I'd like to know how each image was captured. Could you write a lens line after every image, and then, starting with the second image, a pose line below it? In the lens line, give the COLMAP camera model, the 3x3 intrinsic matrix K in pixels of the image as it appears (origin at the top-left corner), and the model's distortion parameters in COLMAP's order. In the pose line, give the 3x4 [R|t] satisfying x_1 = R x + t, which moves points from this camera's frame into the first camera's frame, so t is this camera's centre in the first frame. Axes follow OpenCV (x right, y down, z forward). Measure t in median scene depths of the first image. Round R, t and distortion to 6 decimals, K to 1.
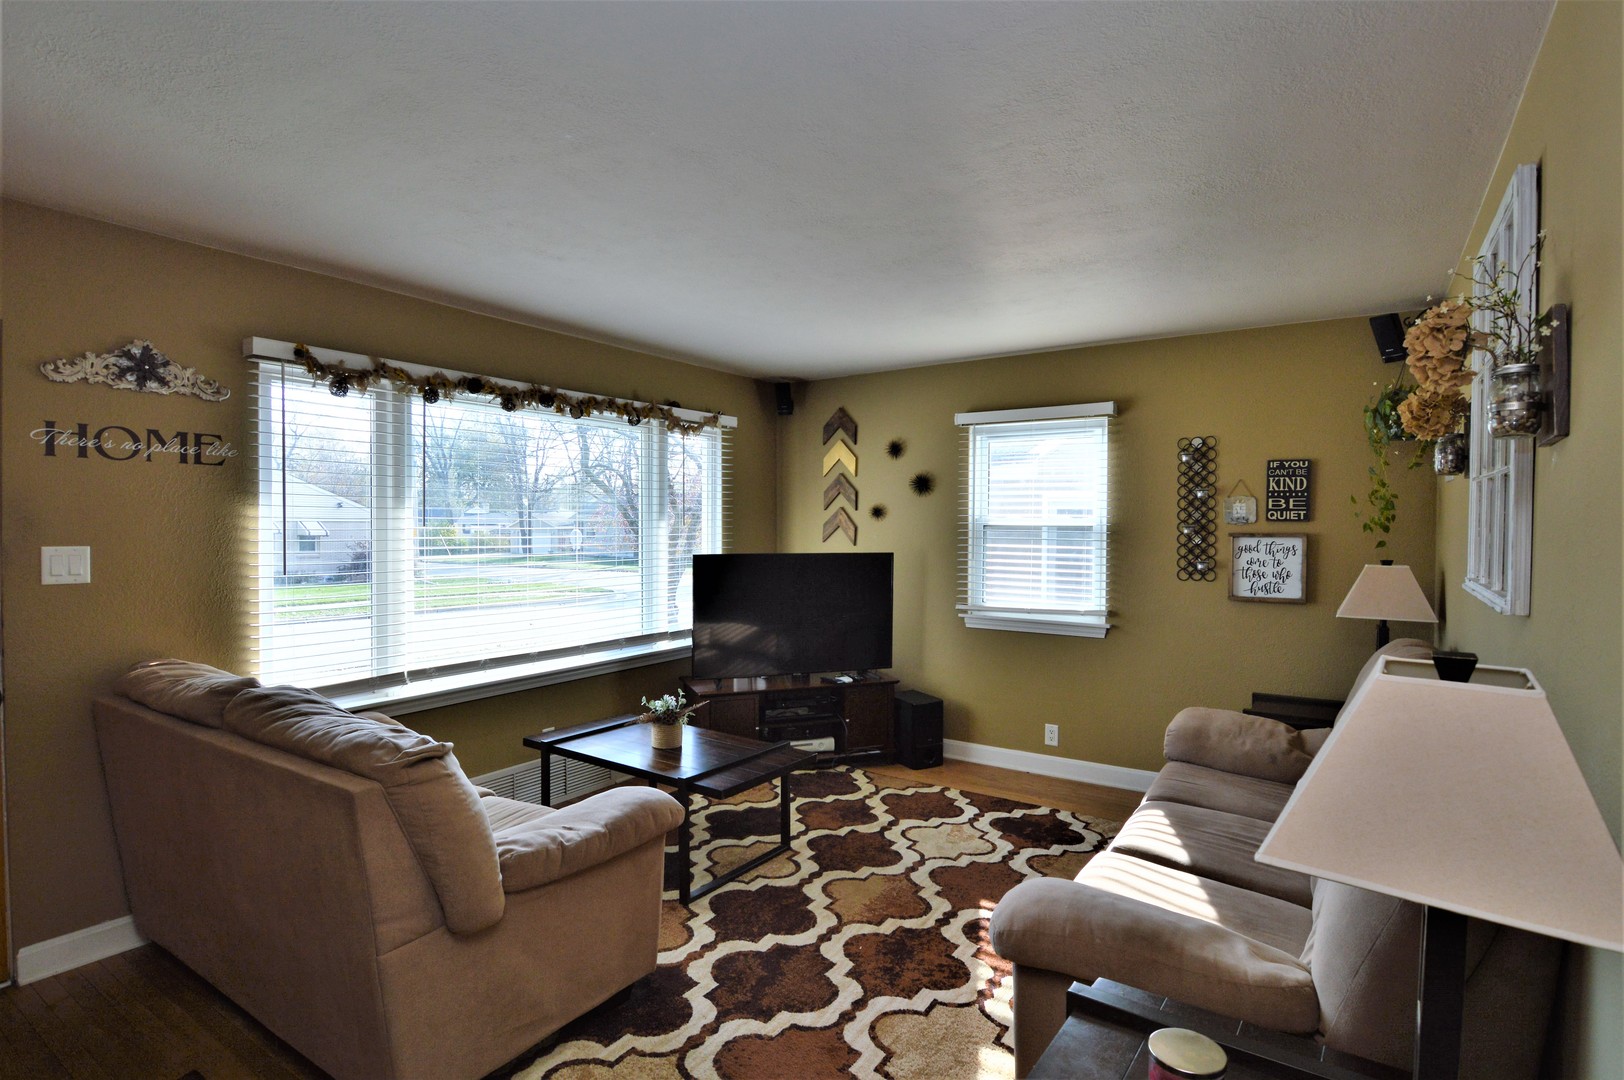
lens RADIAL K [[816.1, 0, 816.6], [0, 816.1, 537.4], [0, 0, 1]] dist [-0.002242, -0.013180]
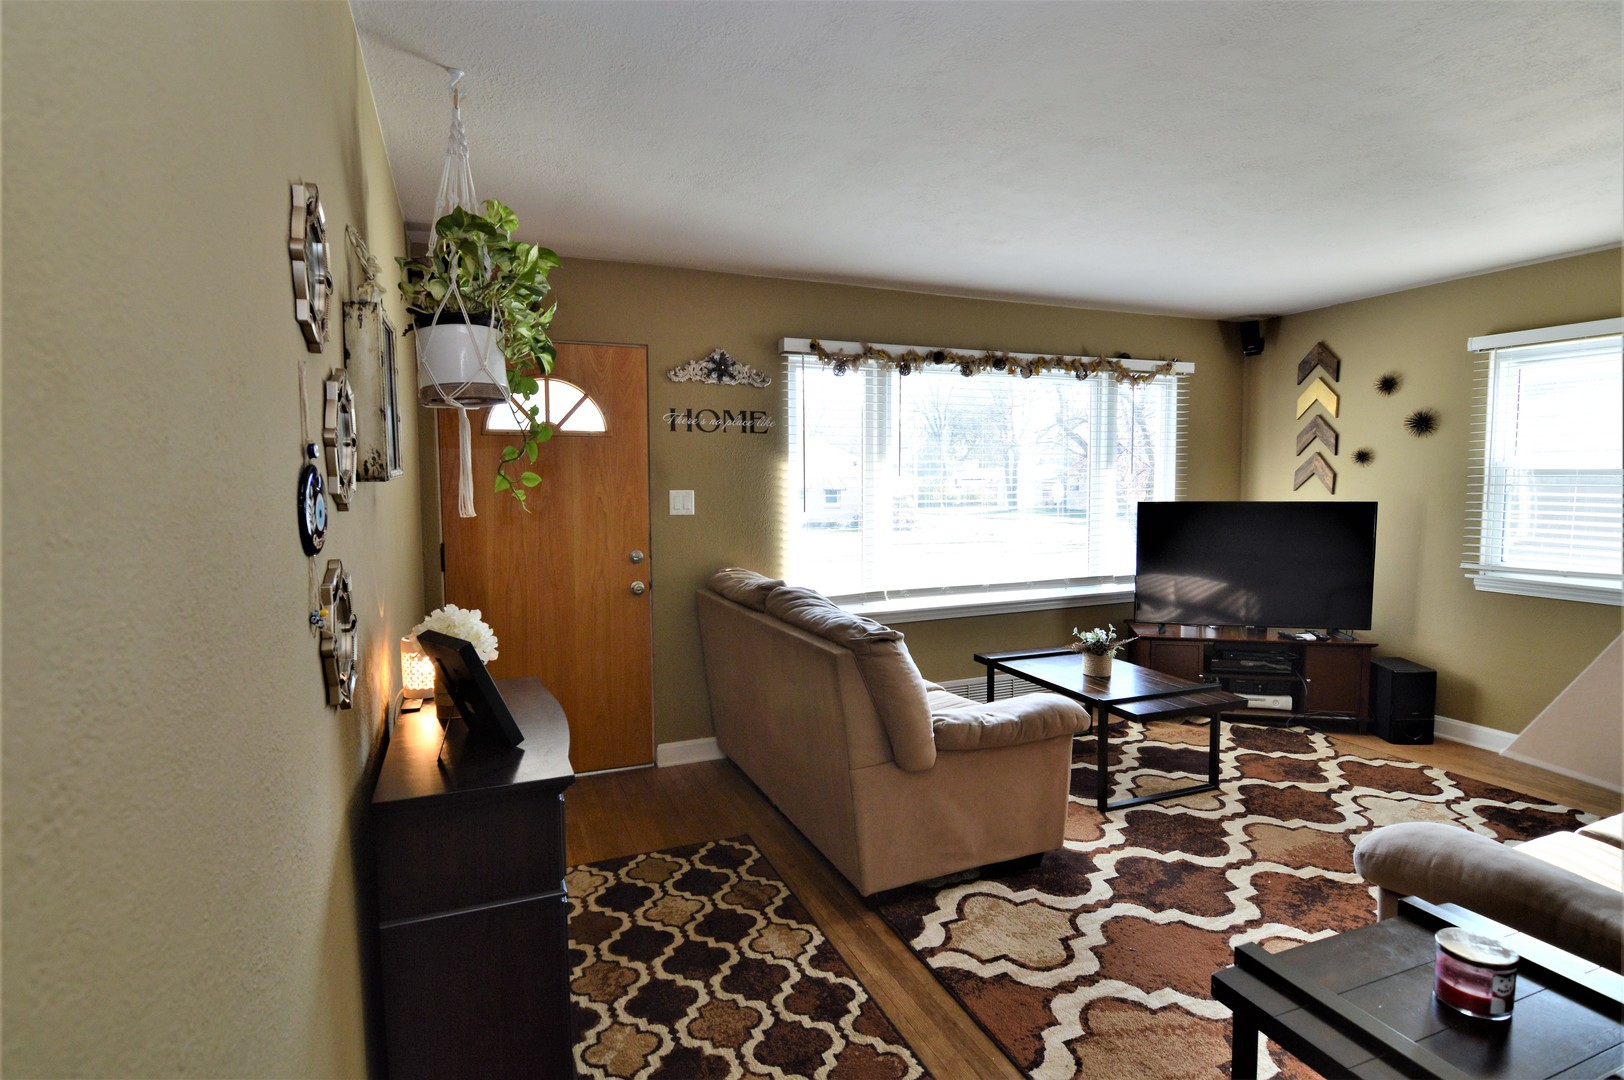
lens RADIAL K [[846.0, 0, 812.0], [0, 846.0, 540.0], [0, 0, 1]] dist [-0.001065, -0.015884]
pose [[0.831748, 0.029848, -0.554351, 0.125557], [0.000493, 0.998513, 0.054504, 0.013517], [0.555153, -0.045607, 0.830497, -0.150099]]
